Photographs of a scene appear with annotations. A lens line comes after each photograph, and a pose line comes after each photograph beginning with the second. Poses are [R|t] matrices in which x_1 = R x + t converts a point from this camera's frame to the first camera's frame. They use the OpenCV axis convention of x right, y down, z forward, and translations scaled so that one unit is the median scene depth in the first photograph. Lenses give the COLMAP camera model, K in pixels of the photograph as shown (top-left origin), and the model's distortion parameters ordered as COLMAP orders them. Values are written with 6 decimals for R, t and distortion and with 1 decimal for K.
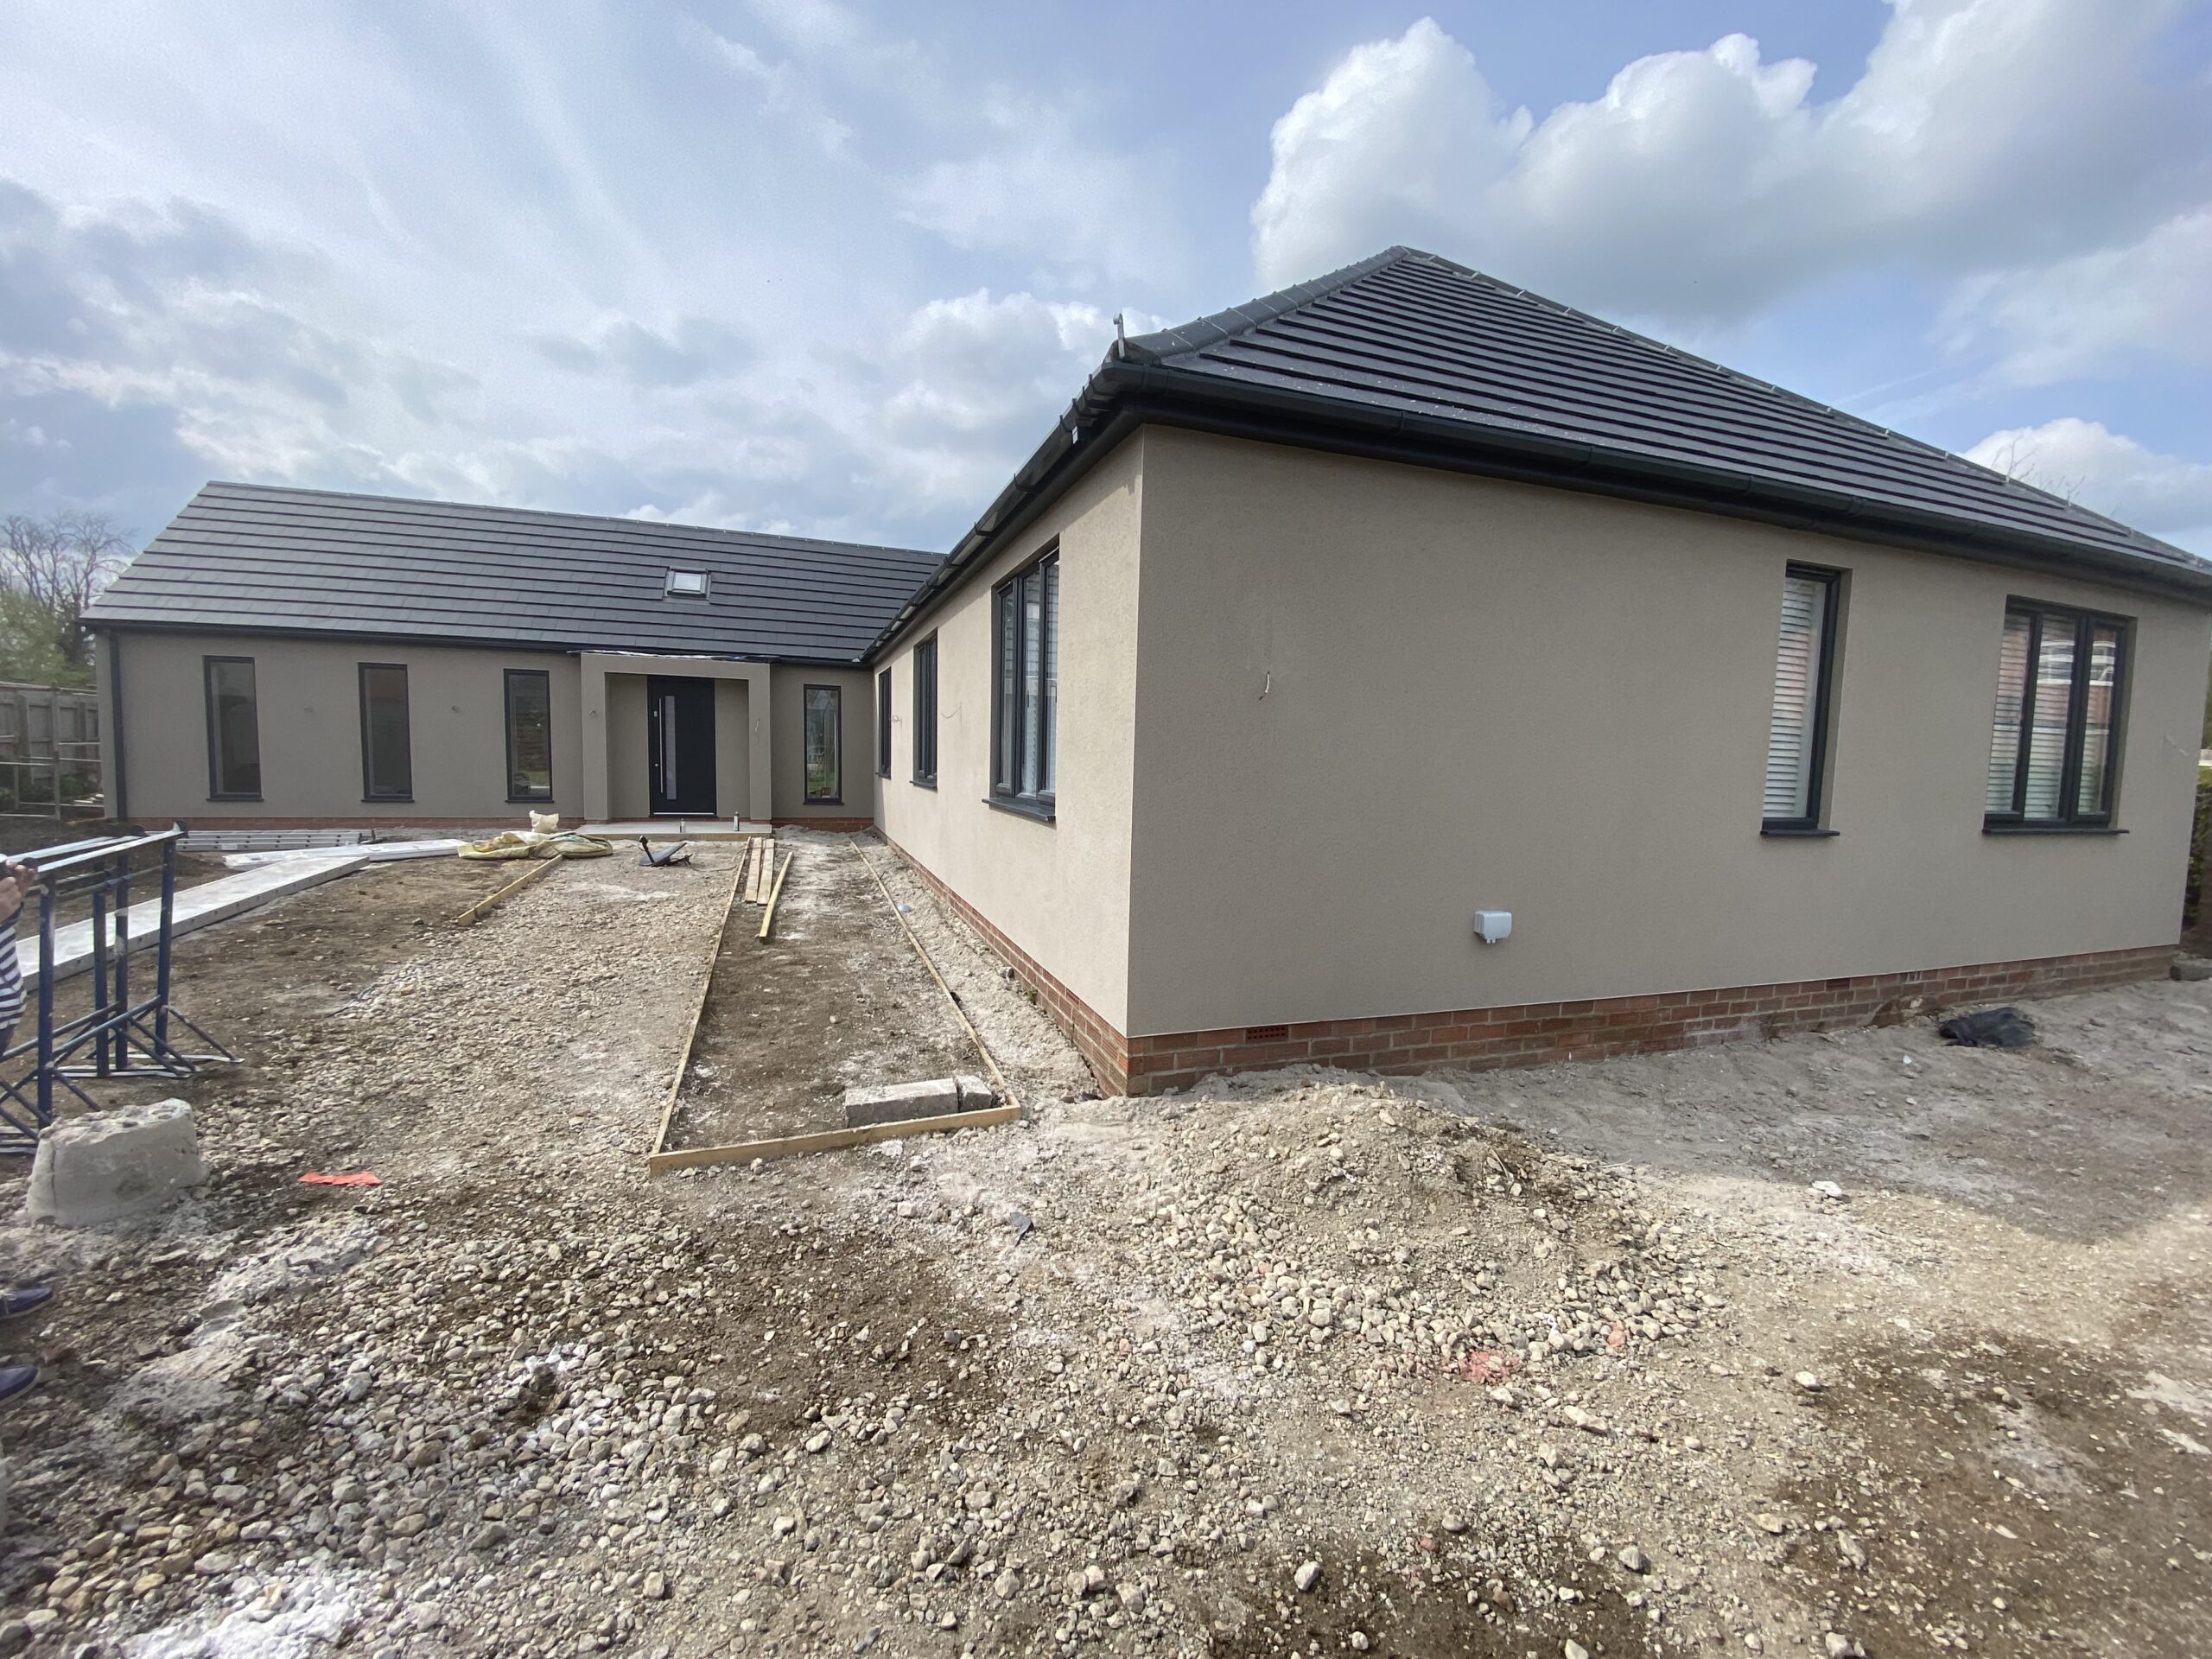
lens RADIAL K [[909.0, 0, 1111.8], [0, 909.0, 819.8], [0, 0, 1]] dist [-0.002617, -0.014023]
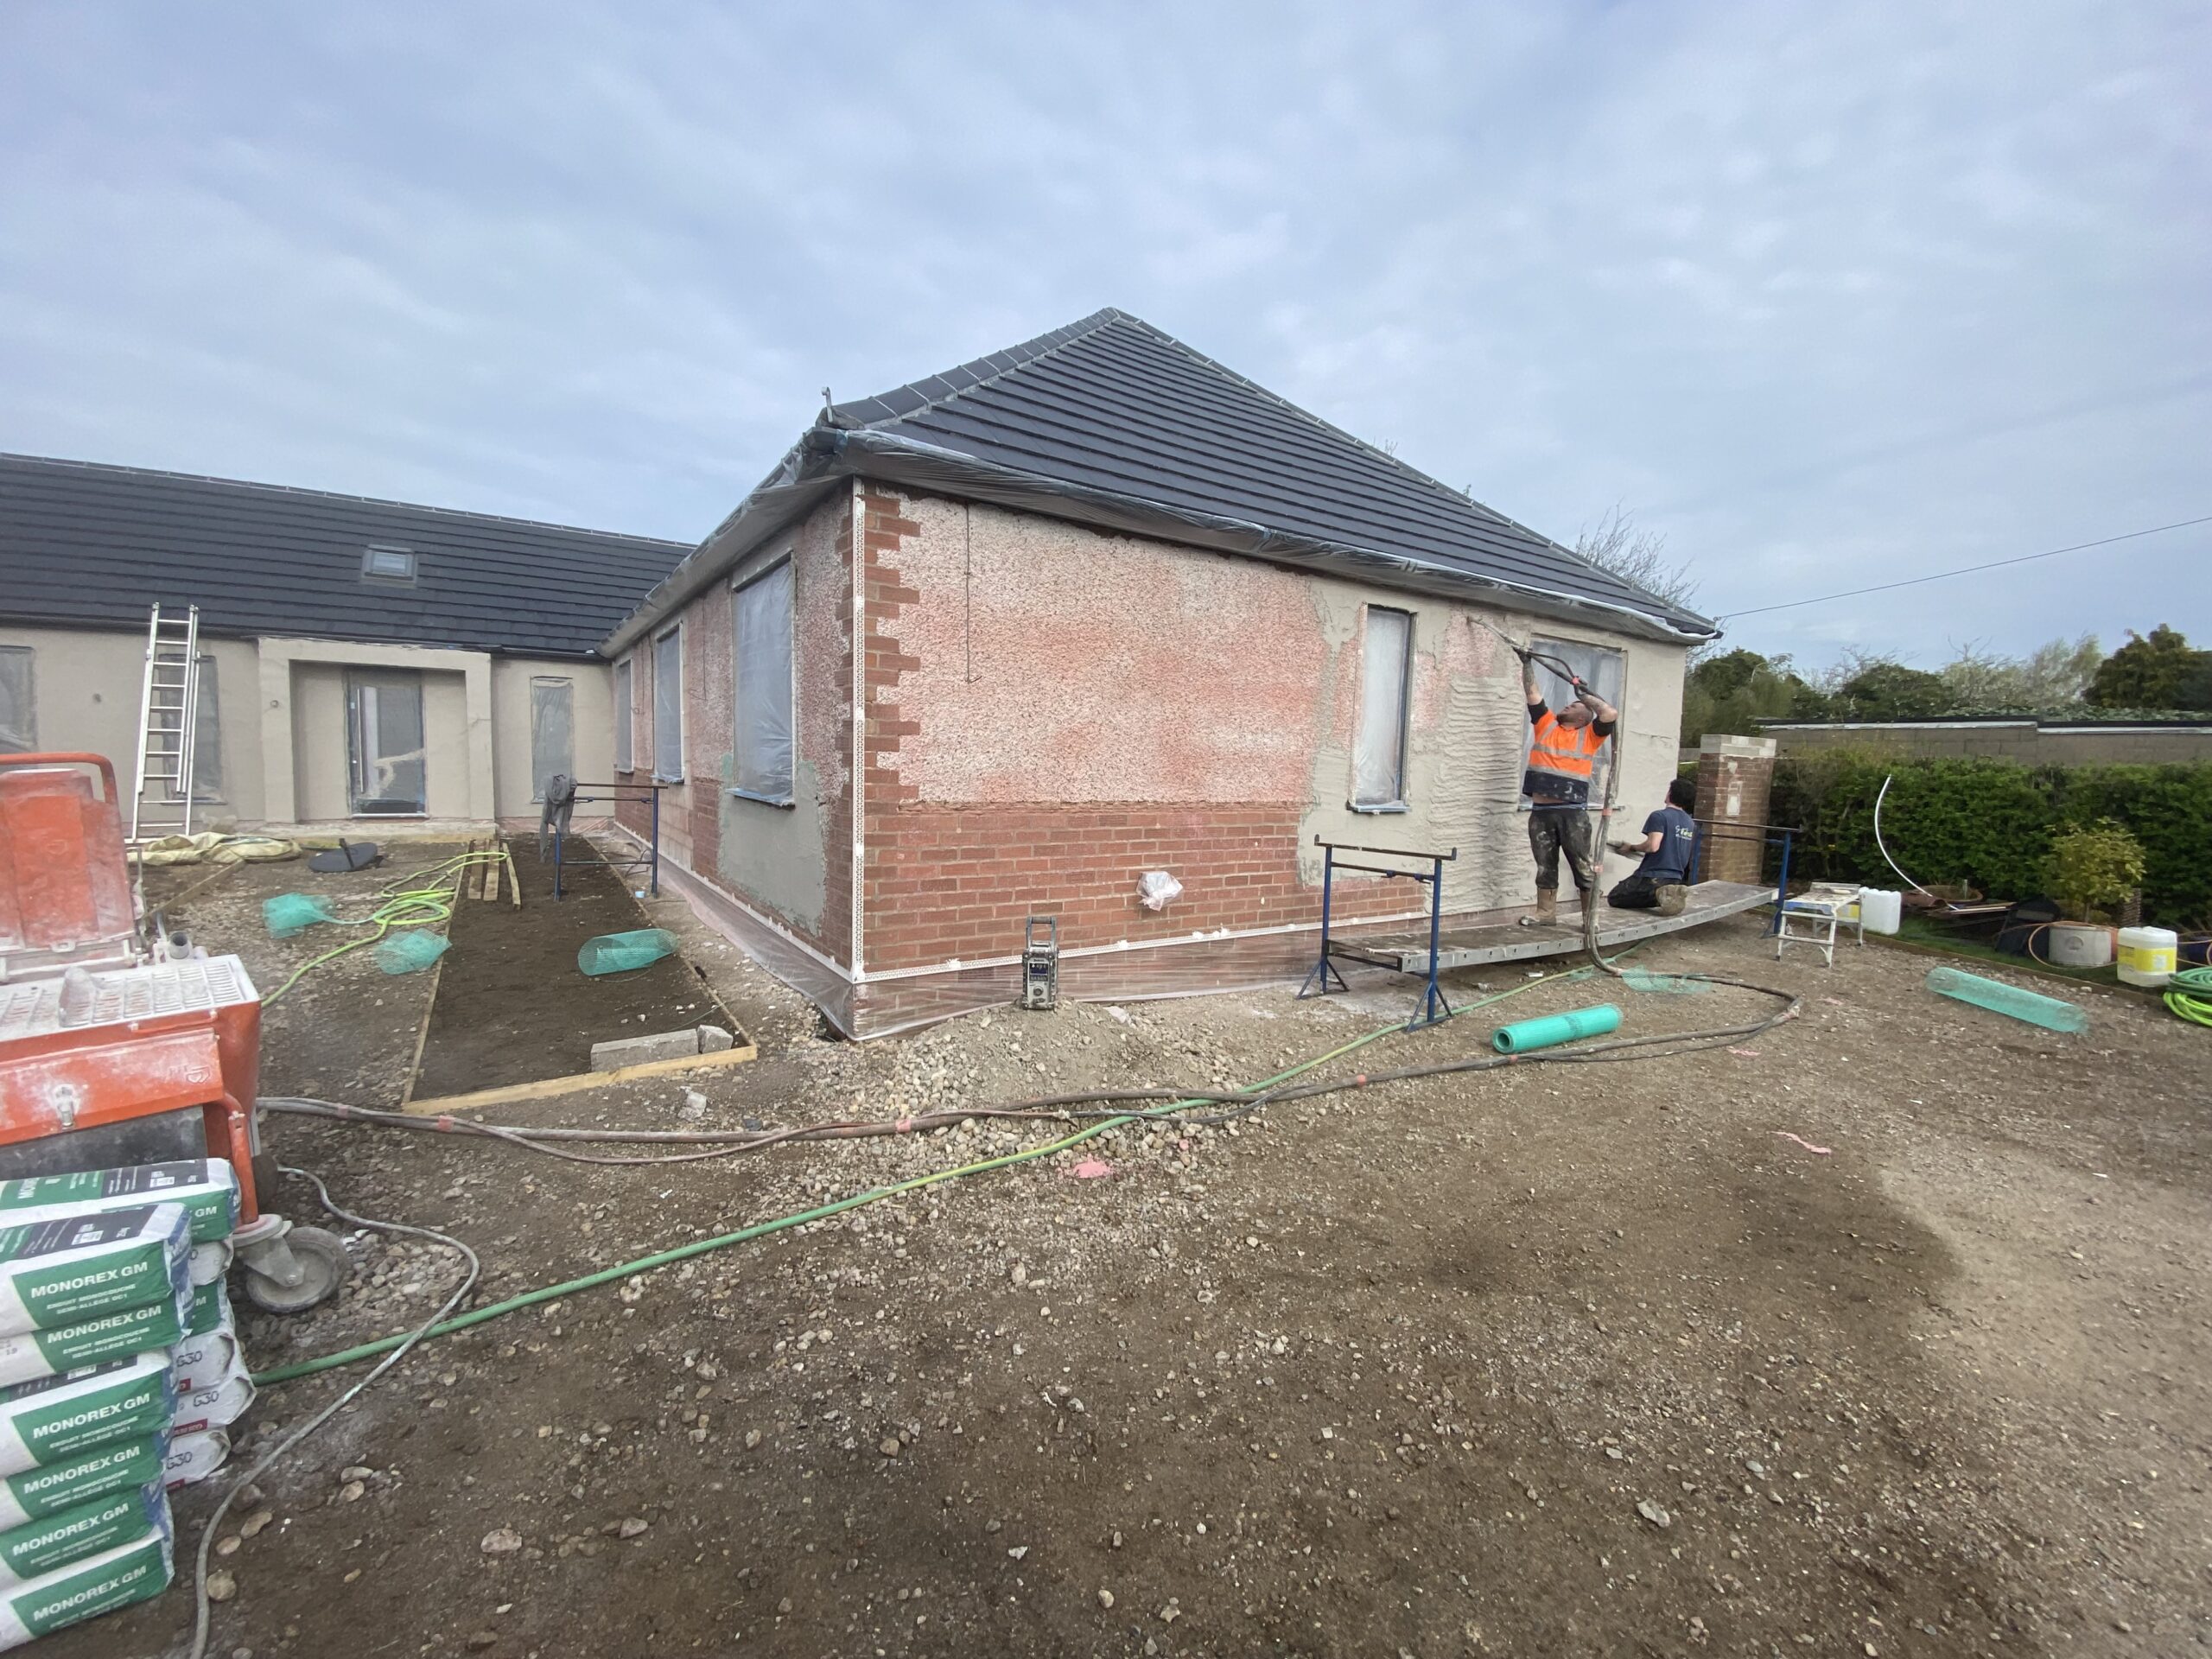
lens RADIAL K [[893.4, 0, 1115.0], [0, 893.4, 827.0], [0, 0, 1]] dist [0.002770, -0.012211]
pose [[0.968181, -0.017159, 0.249663, 0.045202], [0.014561, 0.999819, 0.012249, 0.017585], [-0.249828, -0.008224, 0.968255, -0.167086]]
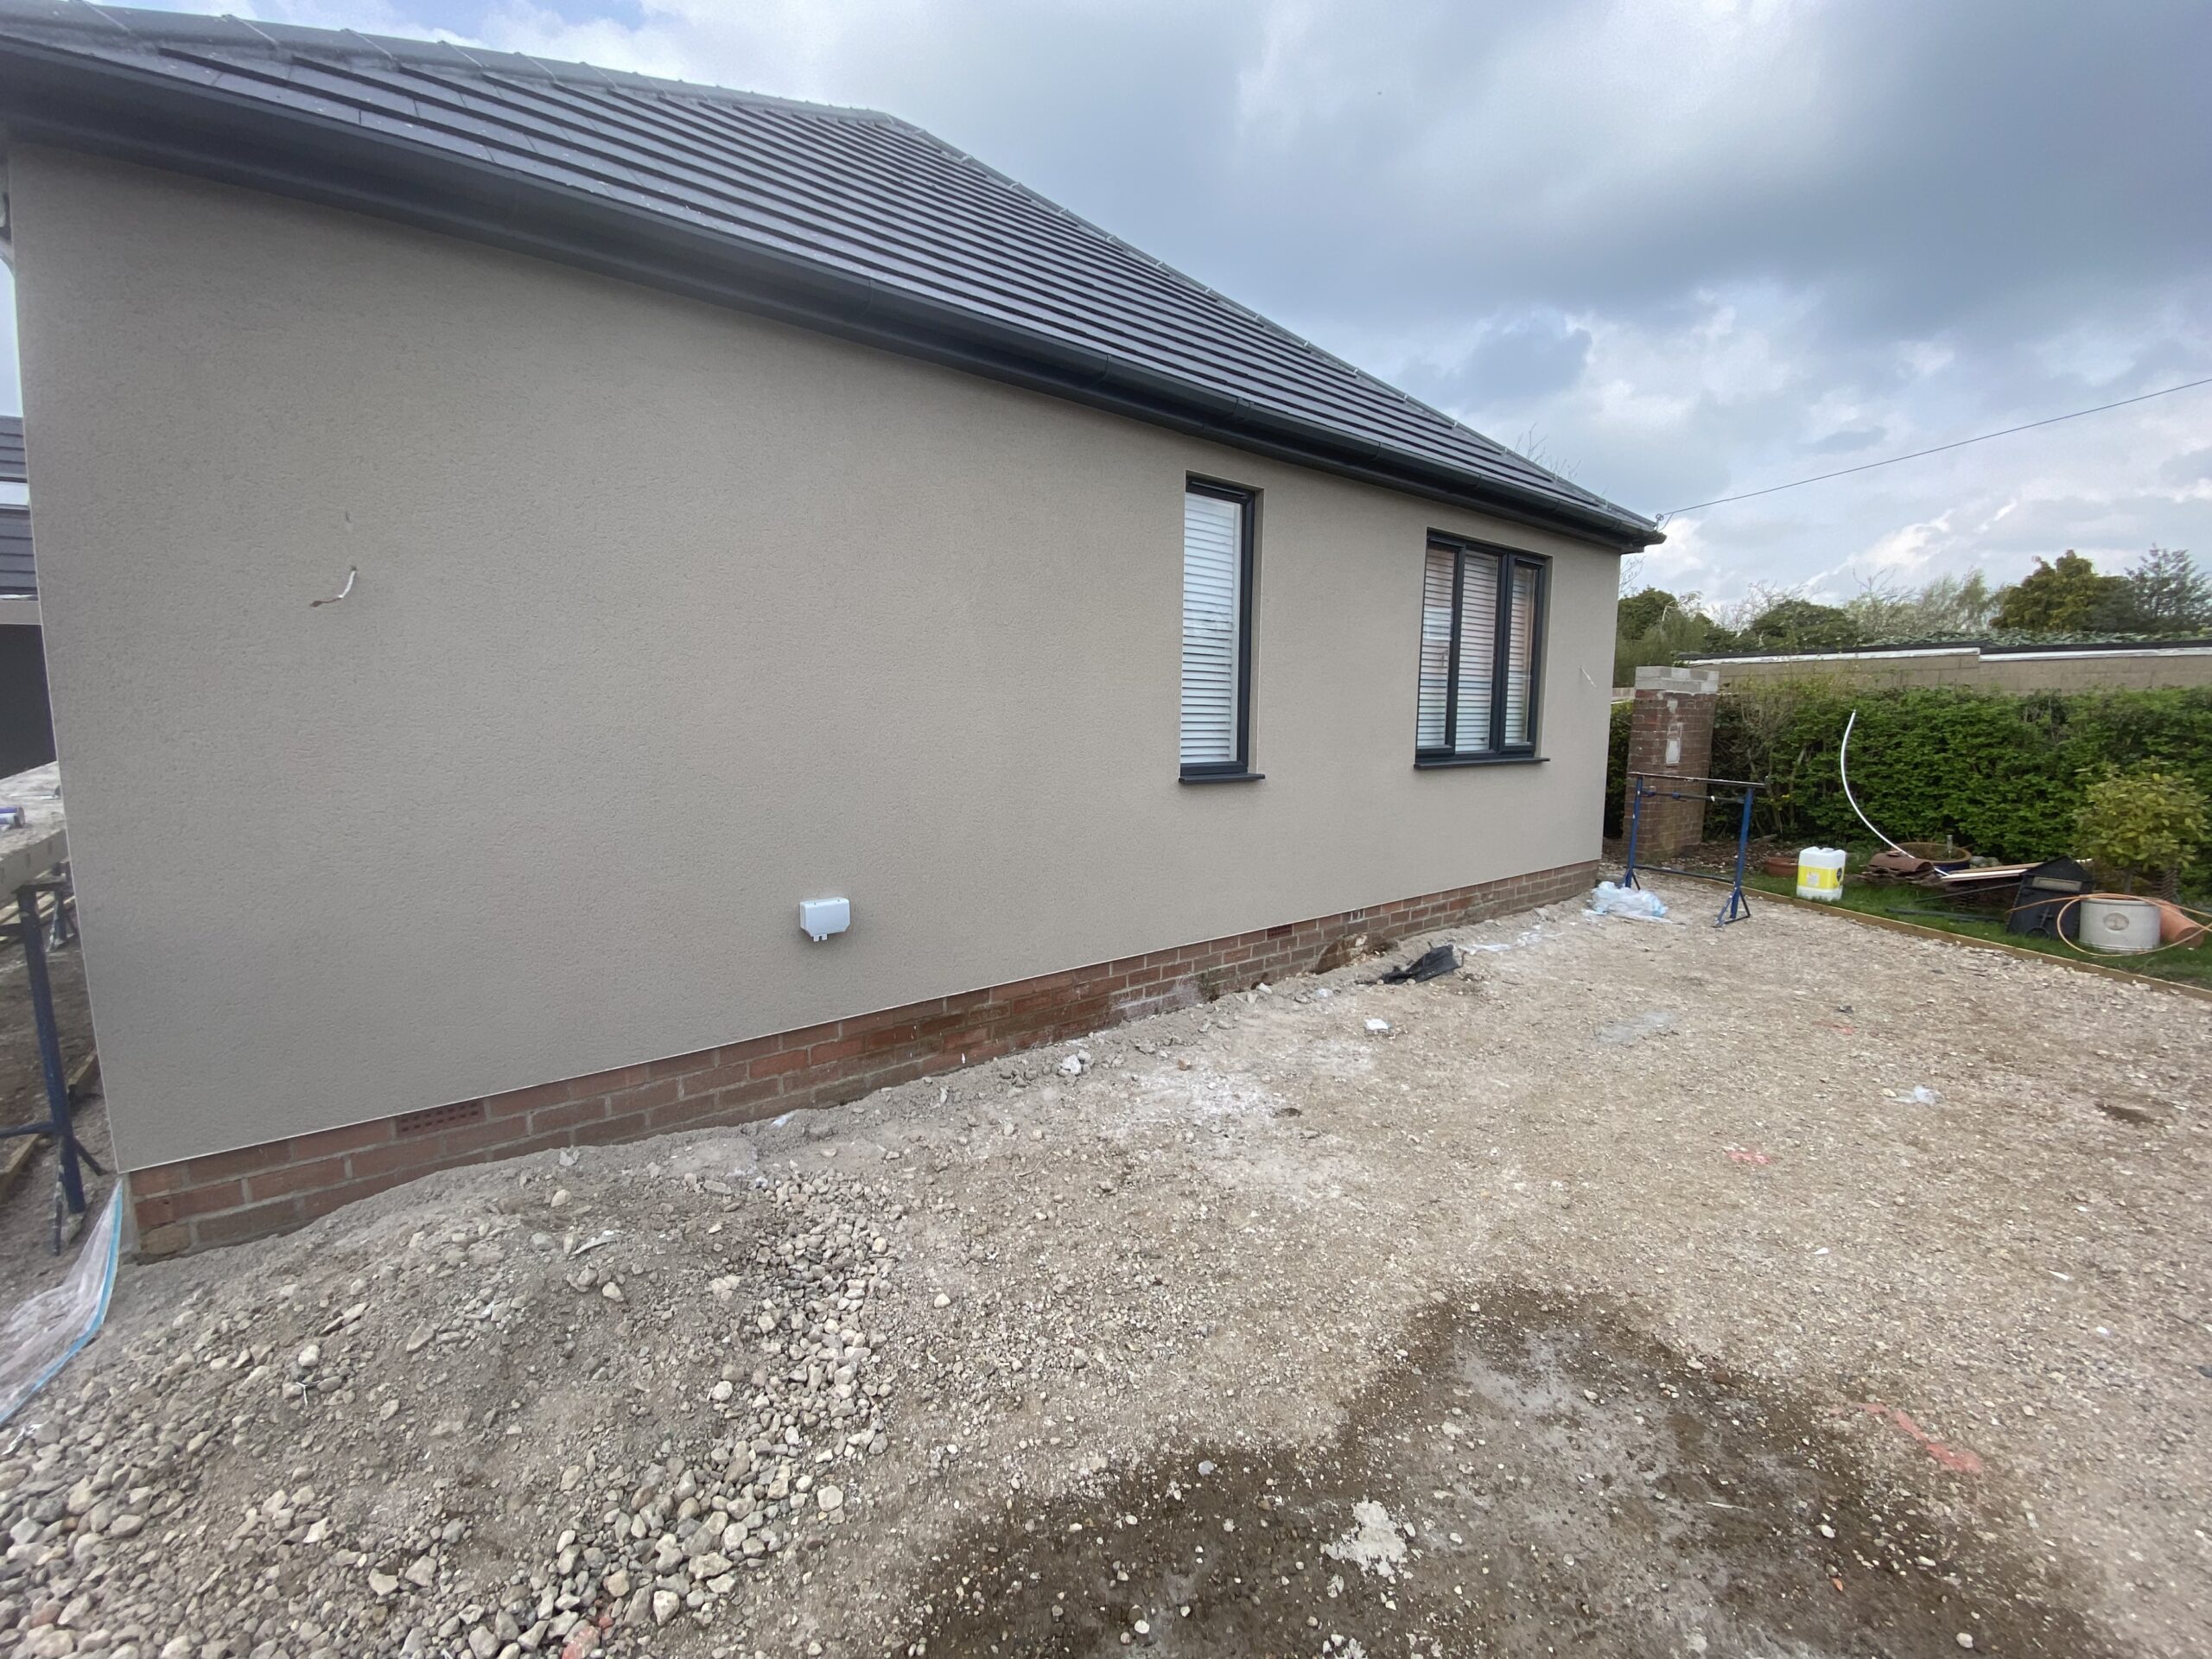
lens RADIAL K [[893.4, 0, 1115.0], [0, 893.4, 827.0], [0, 0, 1]] dist [0.002770, -0.012211]
pose [[0.945057, -0.064149, 0.320551, 0.339845], [0.046699, 0.996993, 0.061842, 0.002880], [-0.323554, -0.043475, 0.945210, 0.158077]]
